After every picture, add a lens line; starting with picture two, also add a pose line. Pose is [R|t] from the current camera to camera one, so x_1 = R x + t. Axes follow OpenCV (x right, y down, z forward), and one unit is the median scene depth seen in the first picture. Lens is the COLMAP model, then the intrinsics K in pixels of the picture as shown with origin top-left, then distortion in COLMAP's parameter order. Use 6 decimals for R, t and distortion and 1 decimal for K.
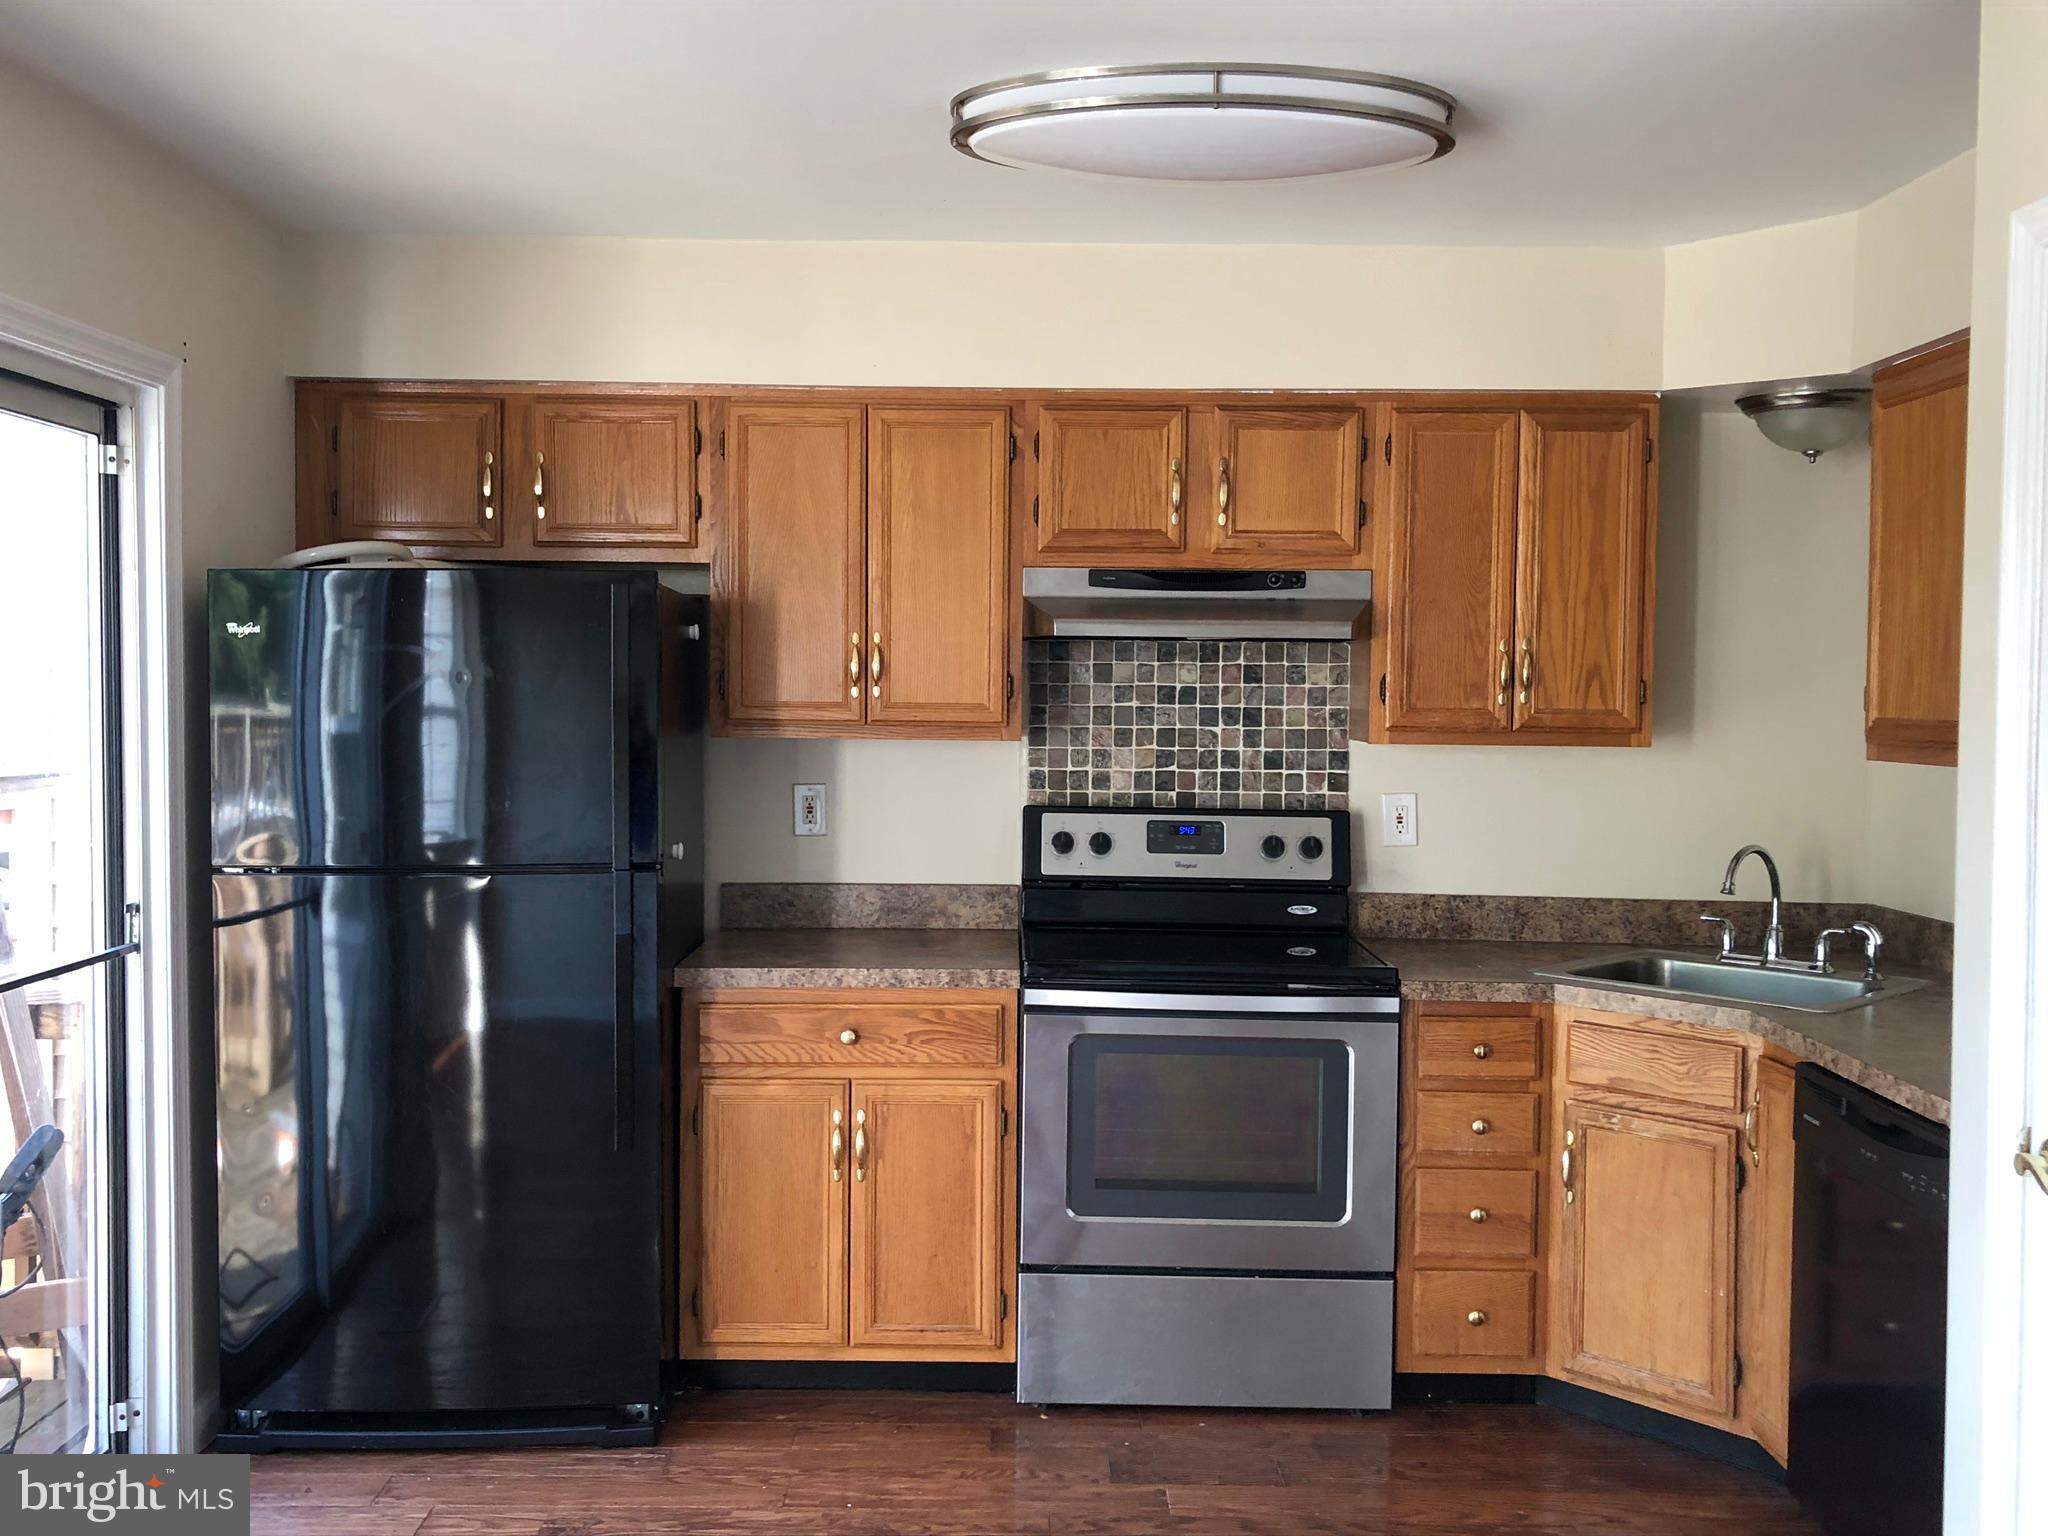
lens RADIAL K [[1882.8, 0, 987.3], [0, 1882.8, 756.0], [0, 0, 1]] dist [0.011012, 0.000000]
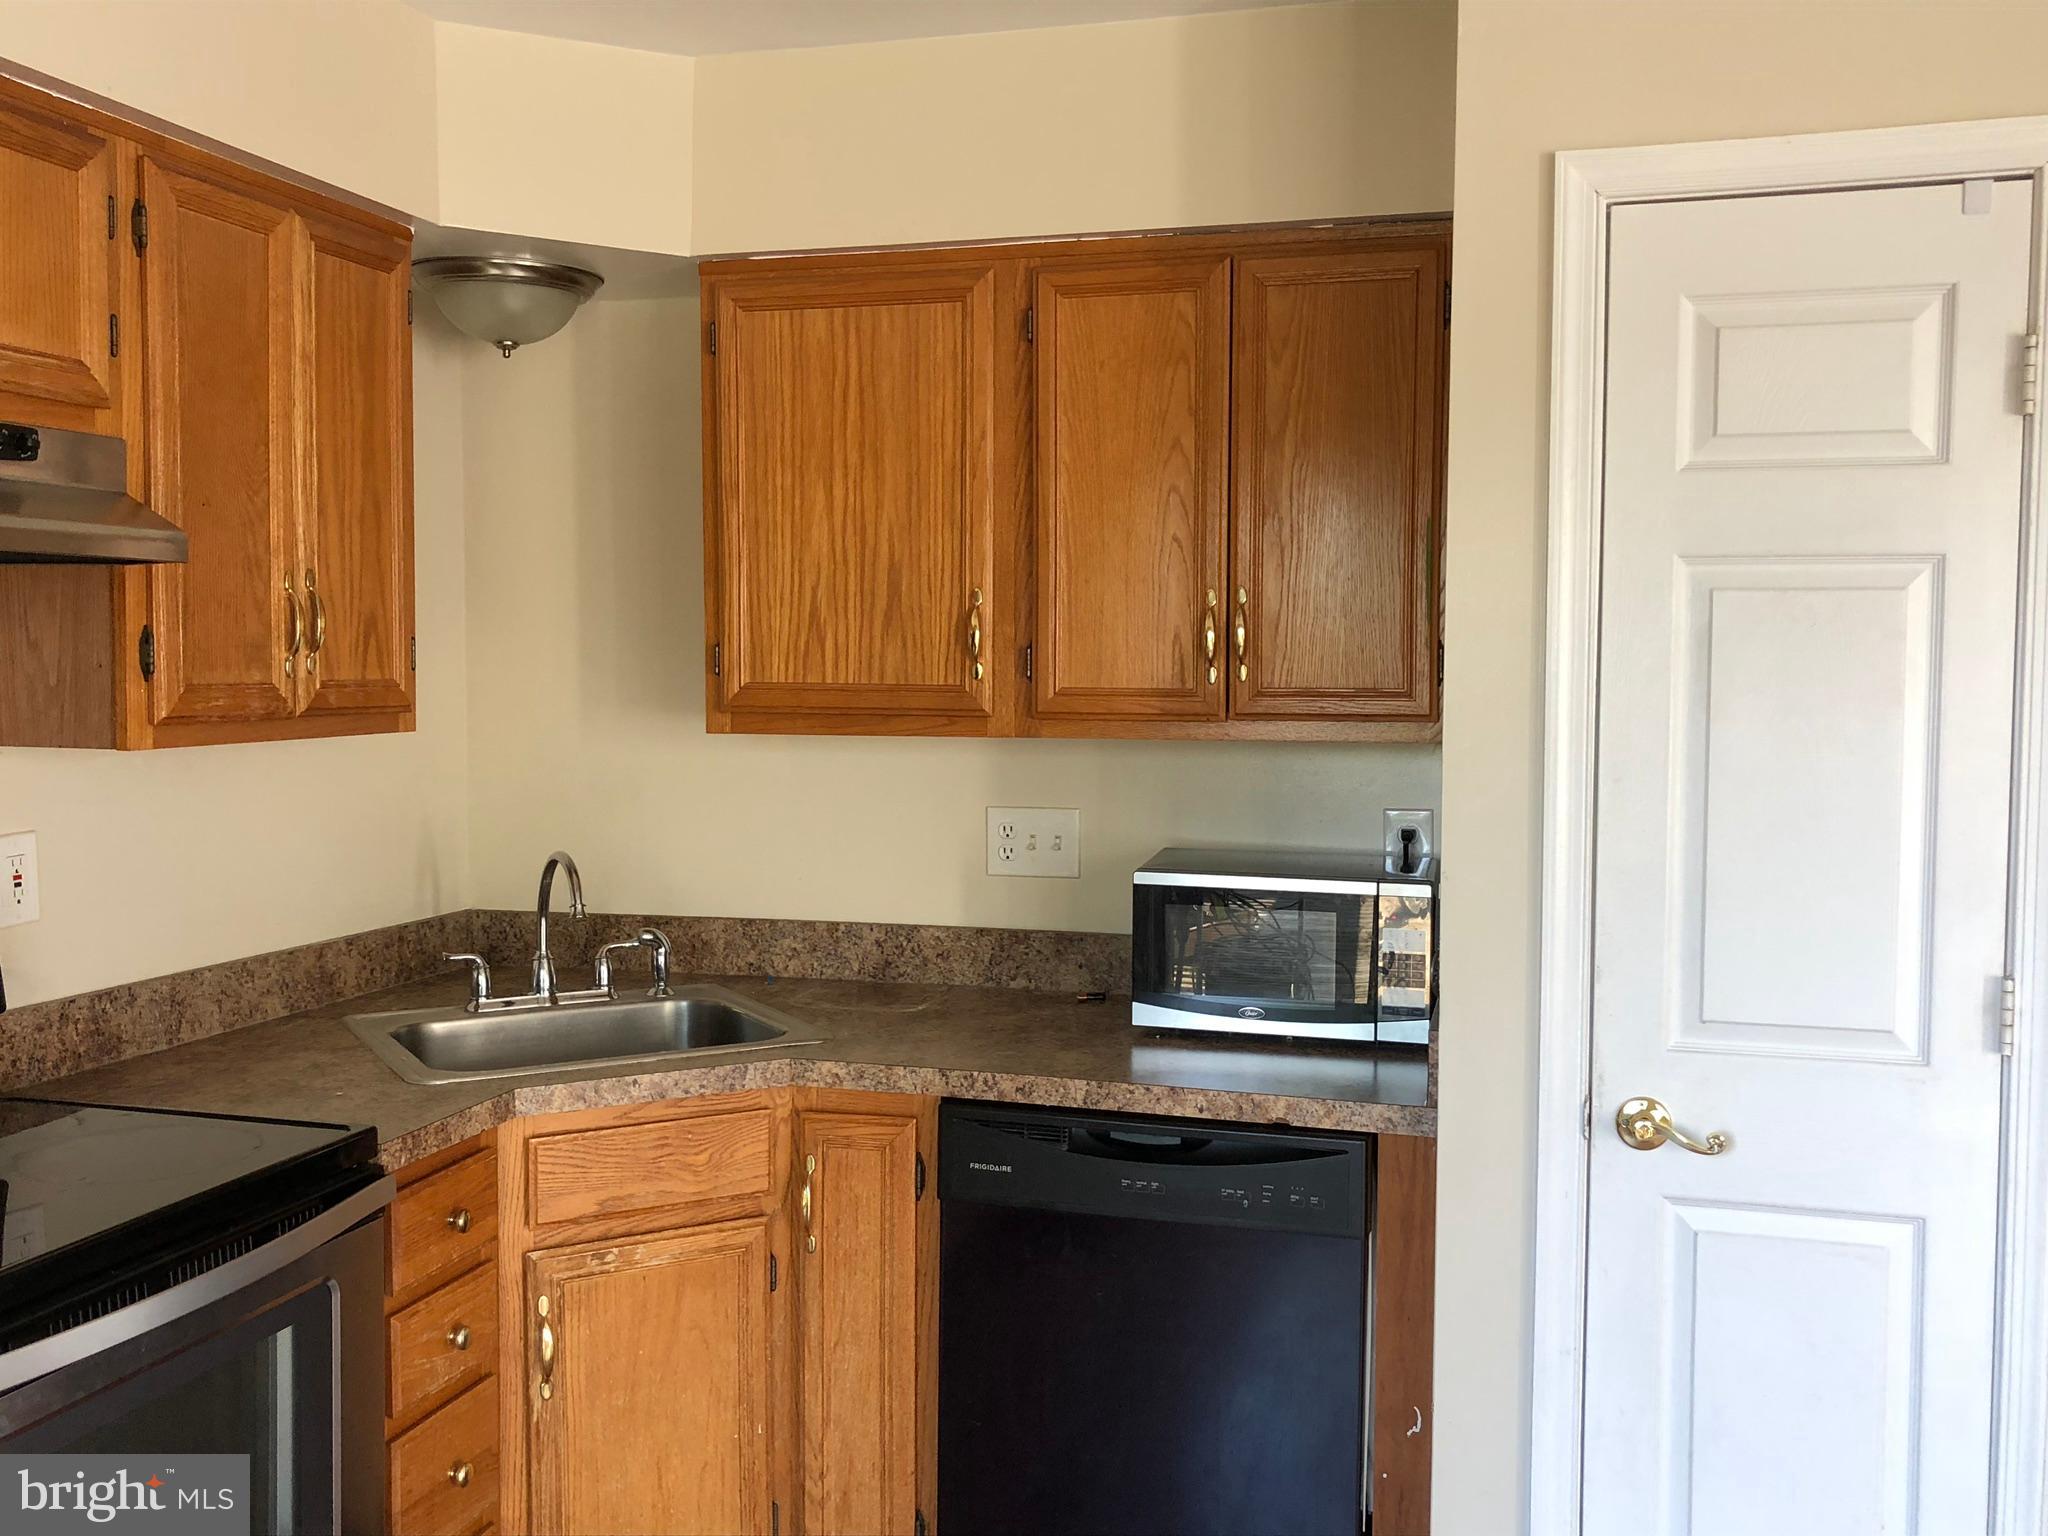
lens RADIAL K [[1882.8, 0, 1020.9], [0, 1882.8, 747.4], [0, 0, 1]] dist [0.011012, 0.000000]
pose [[0.254501, -0.059780, 0.965223, -0.278405], [0.034588, 0.998012, 0.052691, -0.028388], [-0.966454, 0.019976, 0.256062, 0.611266]]
